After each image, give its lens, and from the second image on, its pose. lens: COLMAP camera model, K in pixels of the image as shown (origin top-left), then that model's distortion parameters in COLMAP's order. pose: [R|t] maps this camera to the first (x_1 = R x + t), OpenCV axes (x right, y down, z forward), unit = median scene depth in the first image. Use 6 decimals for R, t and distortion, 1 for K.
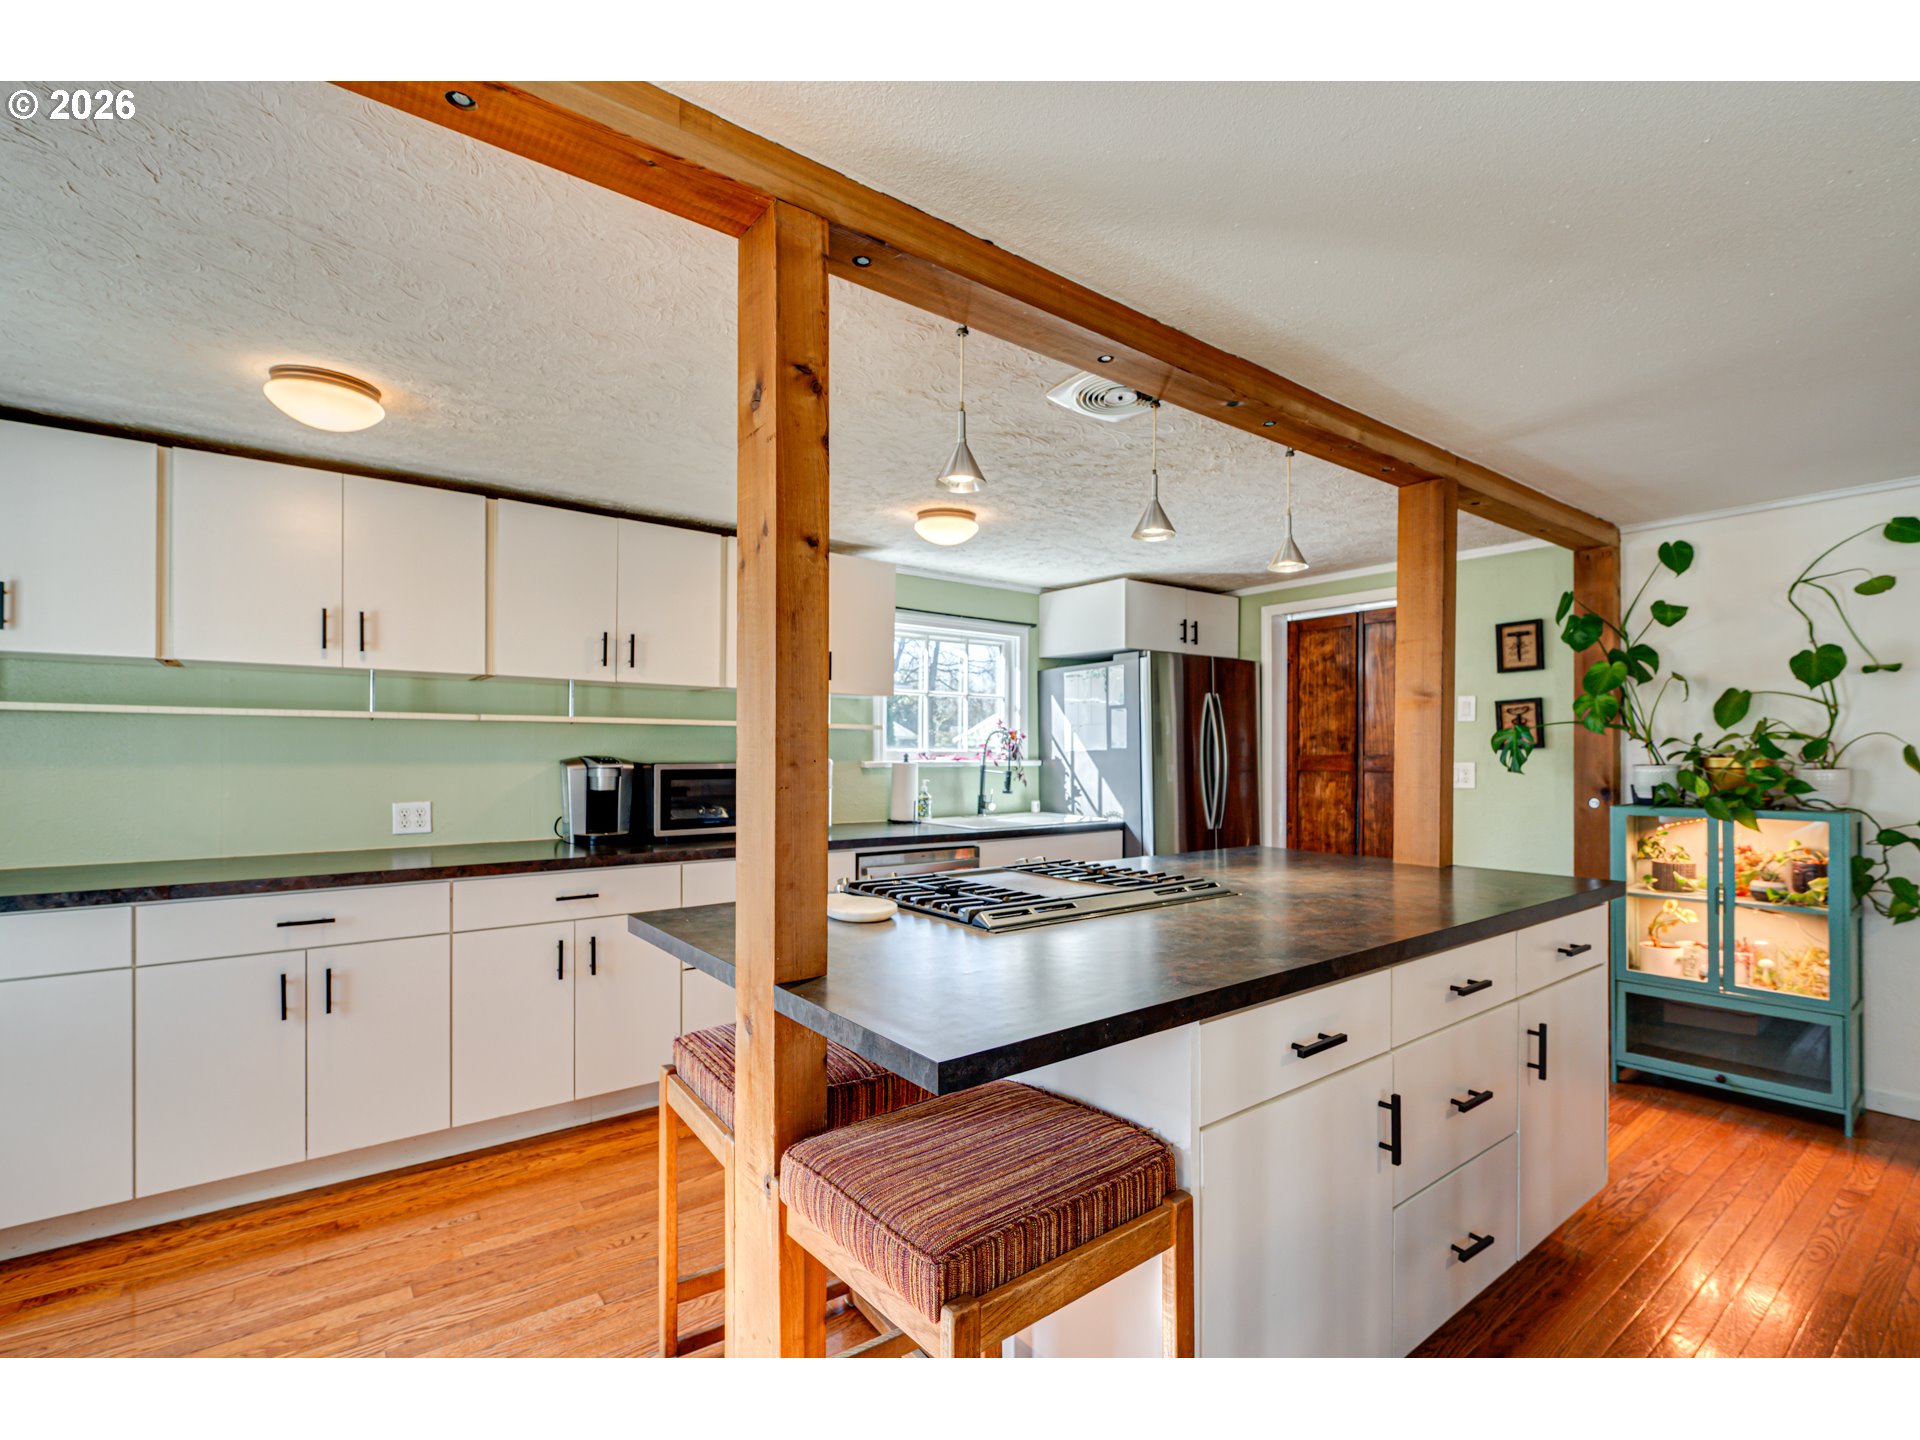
lens RADIAL K [[812.0, 0, 965.7], [0, 812.0, 759.0], [0, 0, 1]] dist [-0.000065, -0.000234]
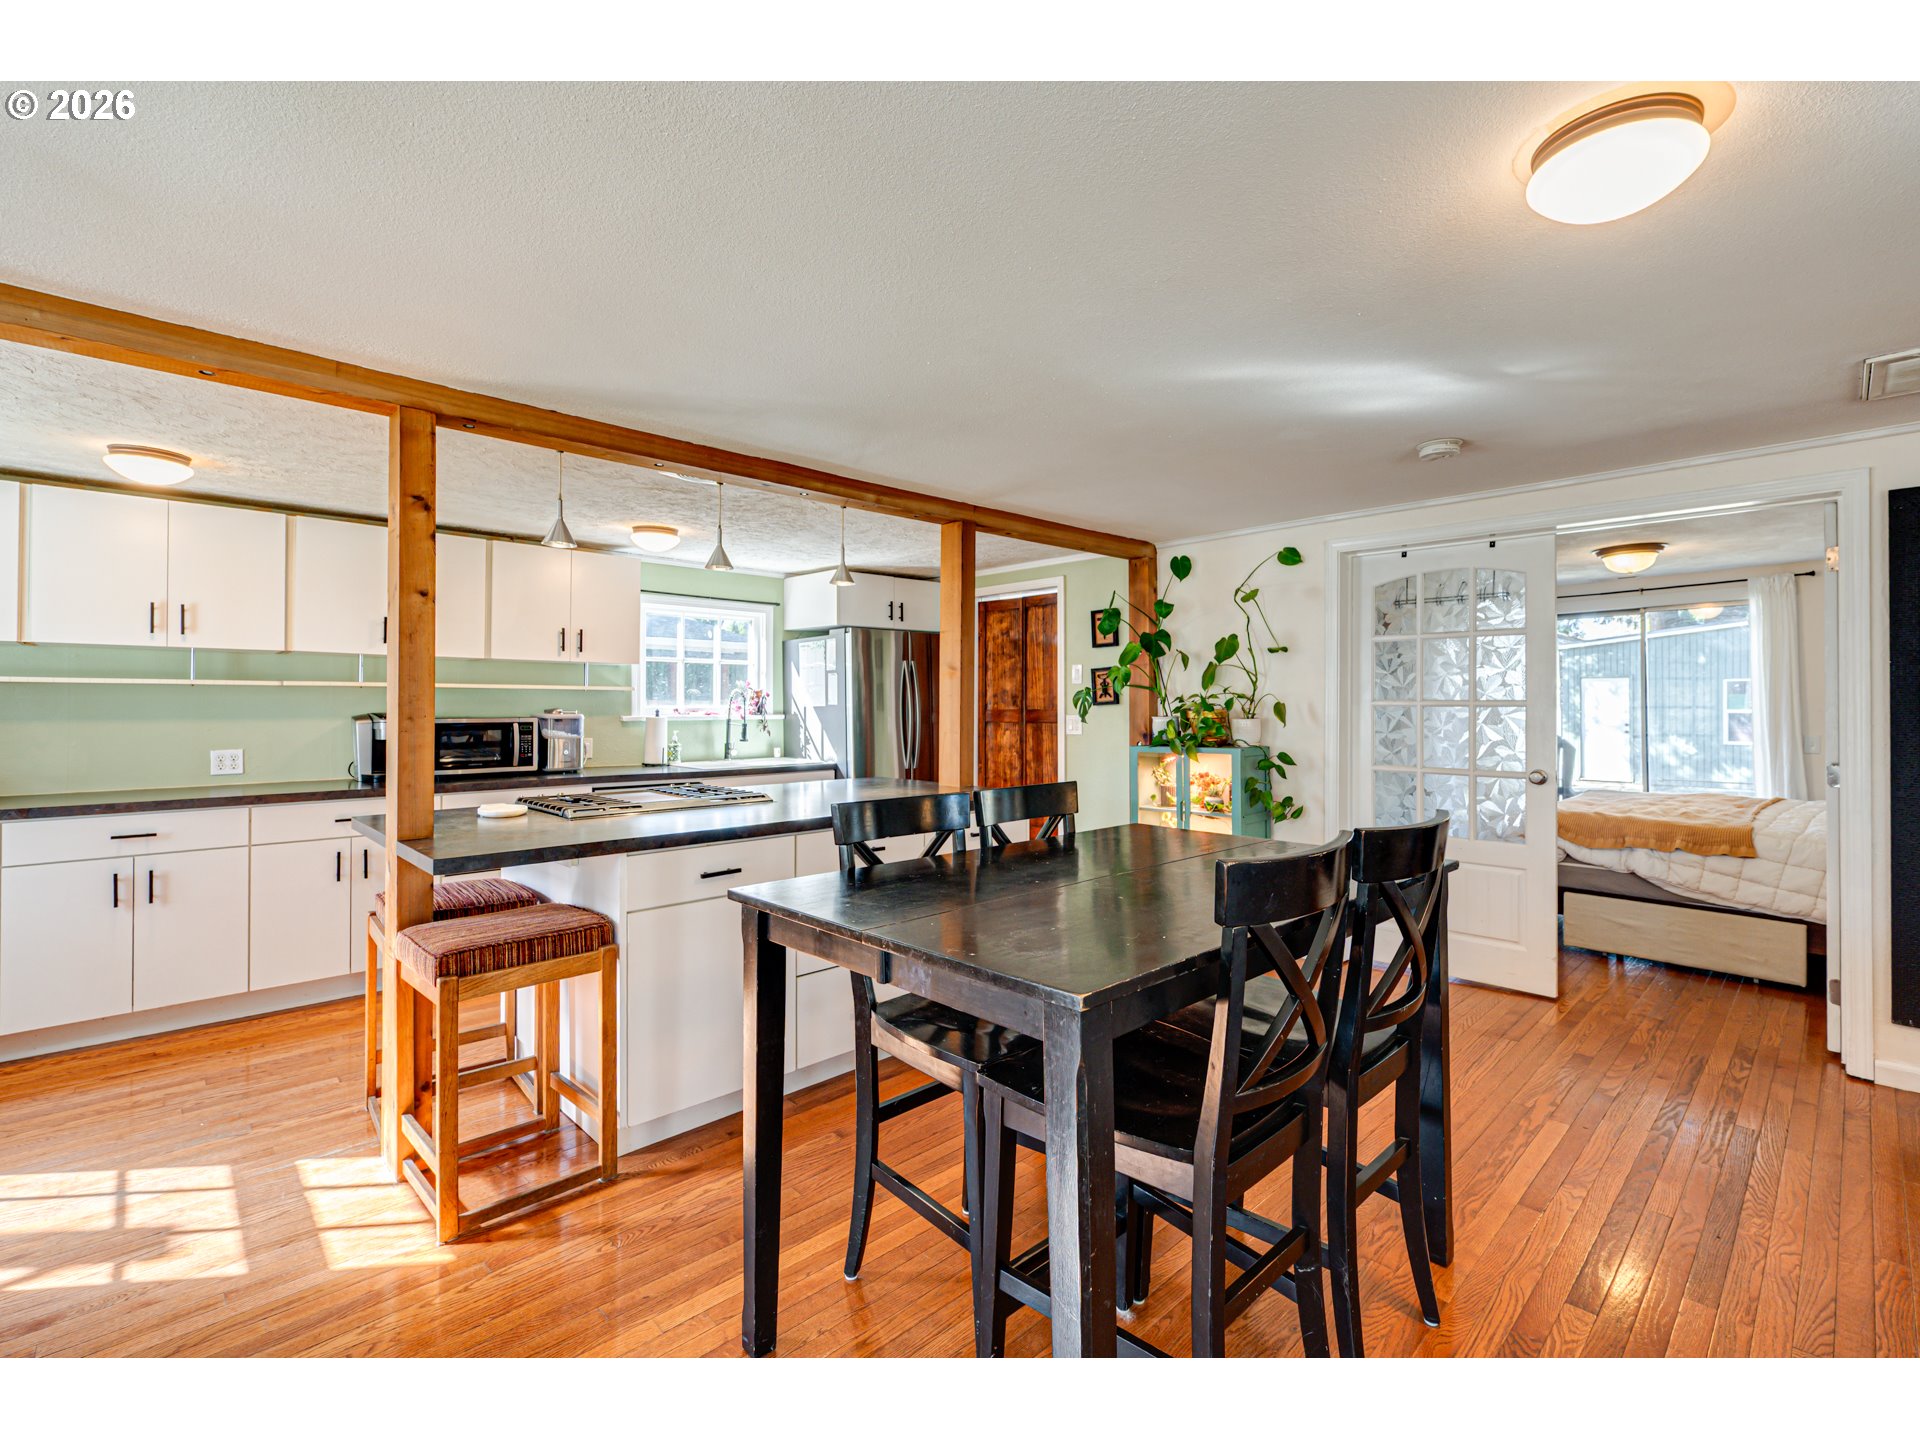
lens RADIAL K [[849.6, 0, 961.6], [0, 849.6, 701.0], [0, 0, 1]] dist [-0.004430, 0.000188]
pose [[0.997357, -0.003334, 0.072579, 0.375908], [0.004339, 0.999897, -0.013697, -0.000215], [-0.072526, 0.013975, 0.997269, -0.414833]]
